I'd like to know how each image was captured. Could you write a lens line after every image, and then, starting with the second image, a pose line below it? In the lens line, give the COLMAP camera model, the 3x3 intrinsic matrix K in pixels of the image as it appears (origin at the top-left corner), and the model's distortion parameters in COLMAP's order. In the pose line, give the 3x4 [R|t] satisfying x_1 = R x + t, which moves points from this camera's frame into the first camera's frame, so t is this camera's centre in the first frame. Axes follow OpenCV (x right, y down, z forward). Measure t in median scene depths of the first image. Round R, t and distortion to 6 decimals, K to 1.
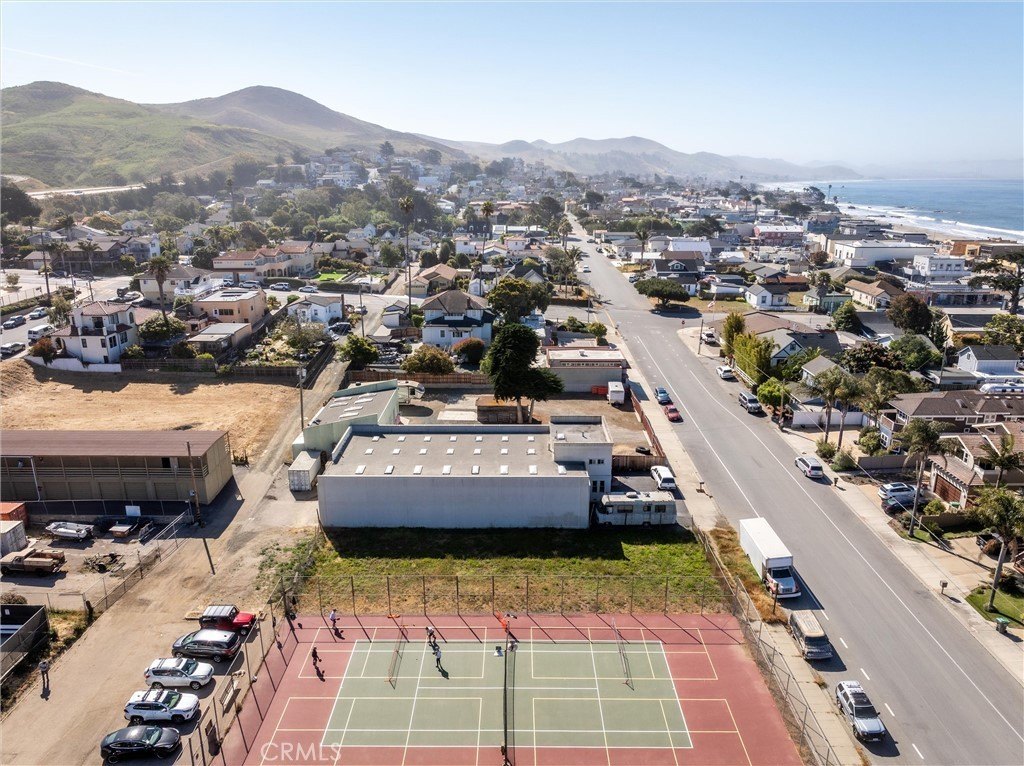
lens RADIAL K [[718.3, 0, 514.2], [0, 718.3, 384.7], [0, 0, 1]] dist [-0.027680, 0.012493]
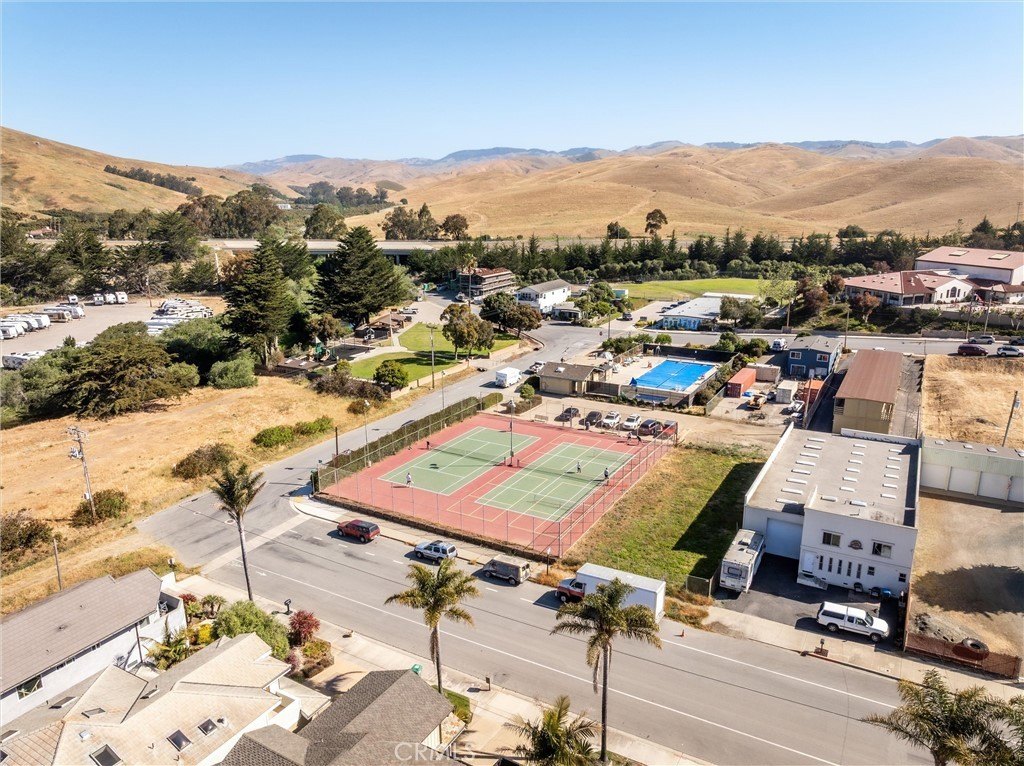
lens RADIAL K [[718.3, 0, 512.3], [0, 718.3, 382.5], [0, 0, 1]] dist [-0.027680, 0.012493]
pose [[-0.493882, 0.224739, -0.839984, 0.704143], [-0.242589, 0.892052, 0.381304, -0.206309], [0.835004, 0.392091, -0.386049, 0.698704]]
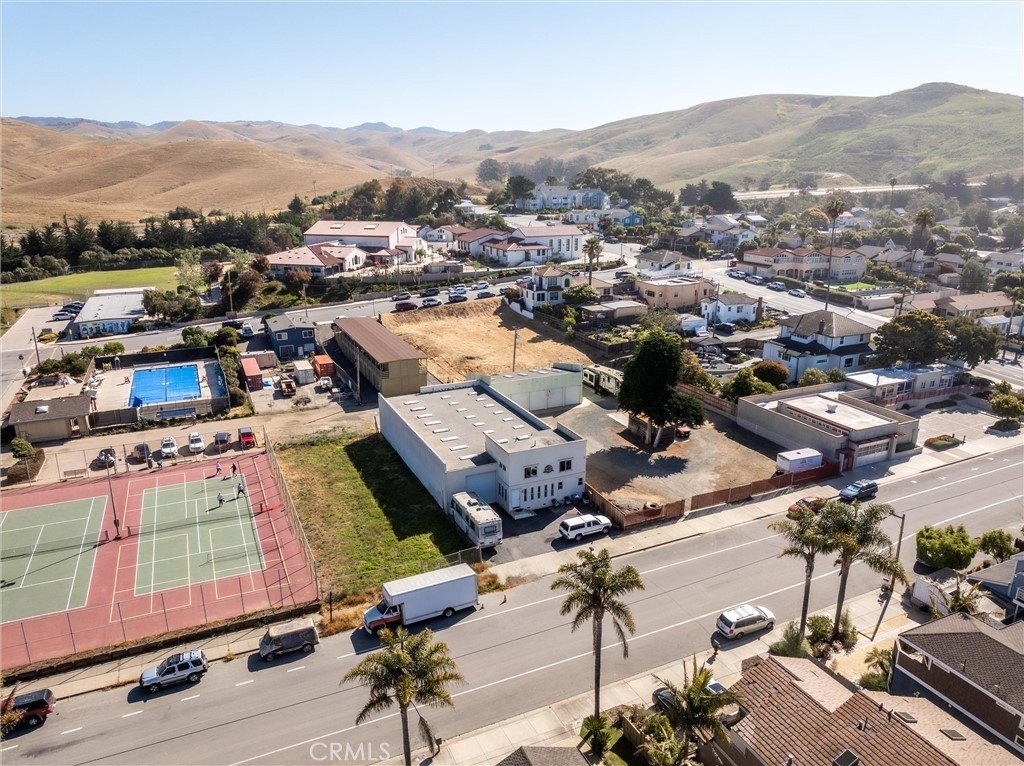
lens RADIAL K [[718.3, 0, 513.7], [0, 718.3, 388.2], [0, 0, 1]] dist [-0.027680, 0.012493]
pose [[0.420799, 0.262008, -0.868493, 0.675958], [-0.257213, 0.952552, 0.162743, -0.112408], [0.869925, 0.154906, 0.468225, 0.388933]]
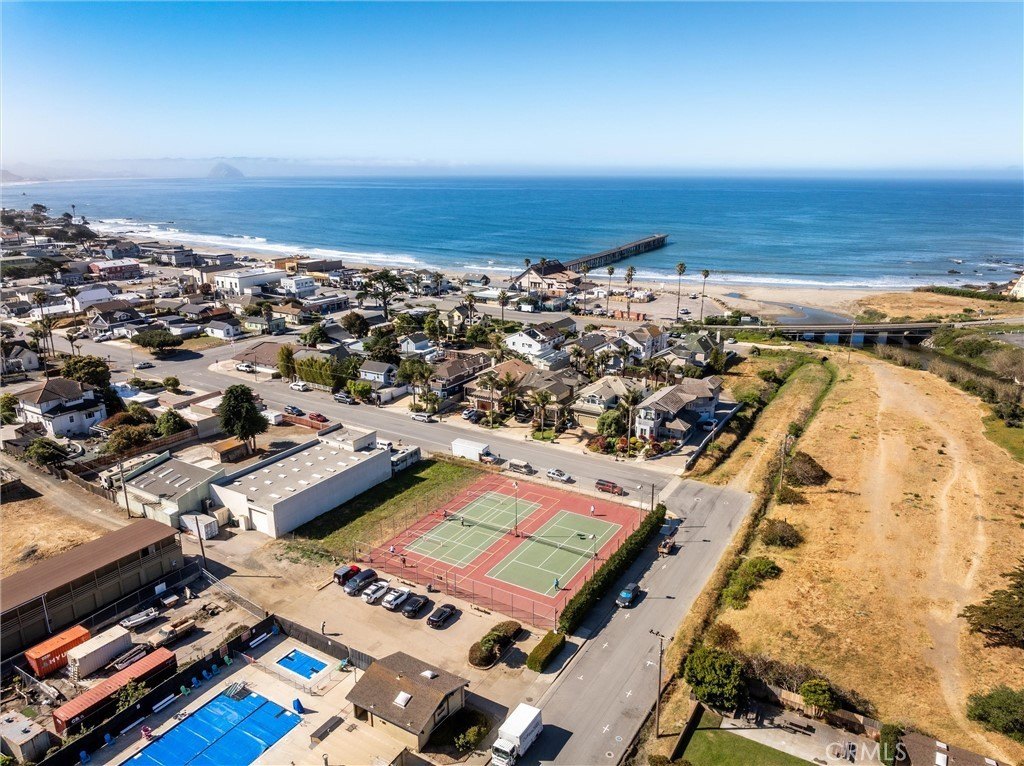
lens RADIAL K [[718.3, 0, 513.2], [0, 718.3, 383.2], [0, 0, 1]] dist [-0.027680, 0.012493]
pose [[0.509046, -0.243215, 0.825662, -0.800309], [0.242565, 0.960905, 0.133505, -0.132044], [-0.825854, 0.132316, 0.548141, -0.186642]]
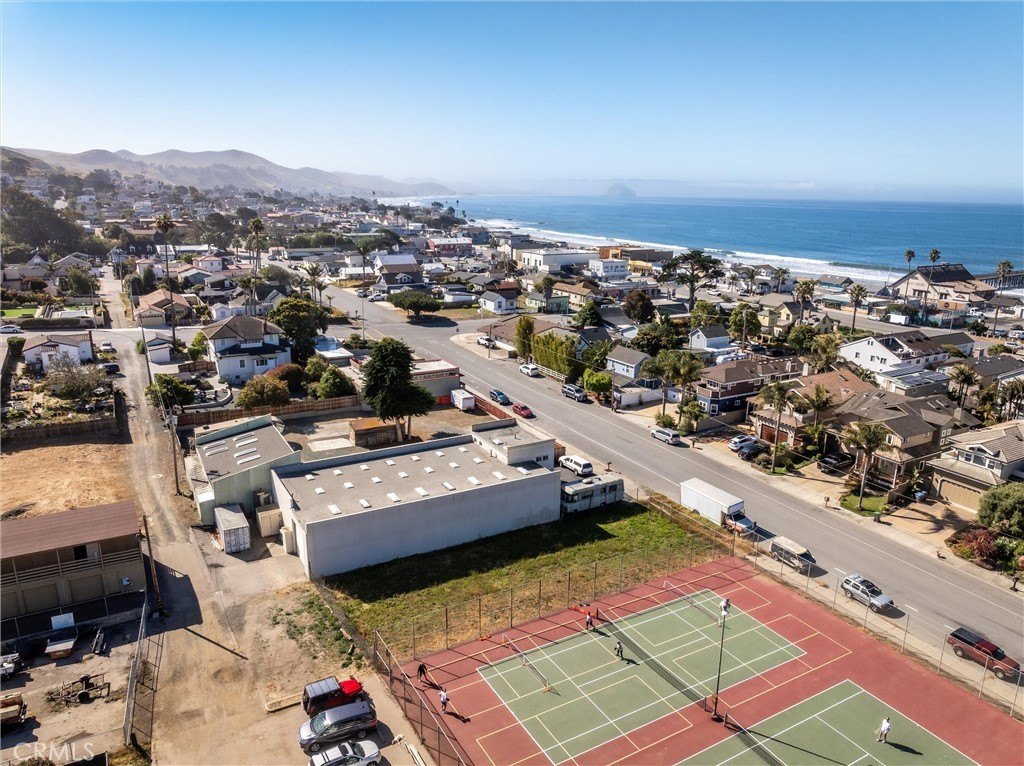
lens RADIAL K [[718.3, 0, 514.8], [0, 718.3, 384.6], [0, 0, 1]] dist [-0.027680, 0.012493]
pose [[0.865419, -0.118758, 0.486772, -0.308978], [0.128570, 0.991611, 0.013344, -0.015620], [-0.484273, 0.051036, 0.873427, 0.056748]]
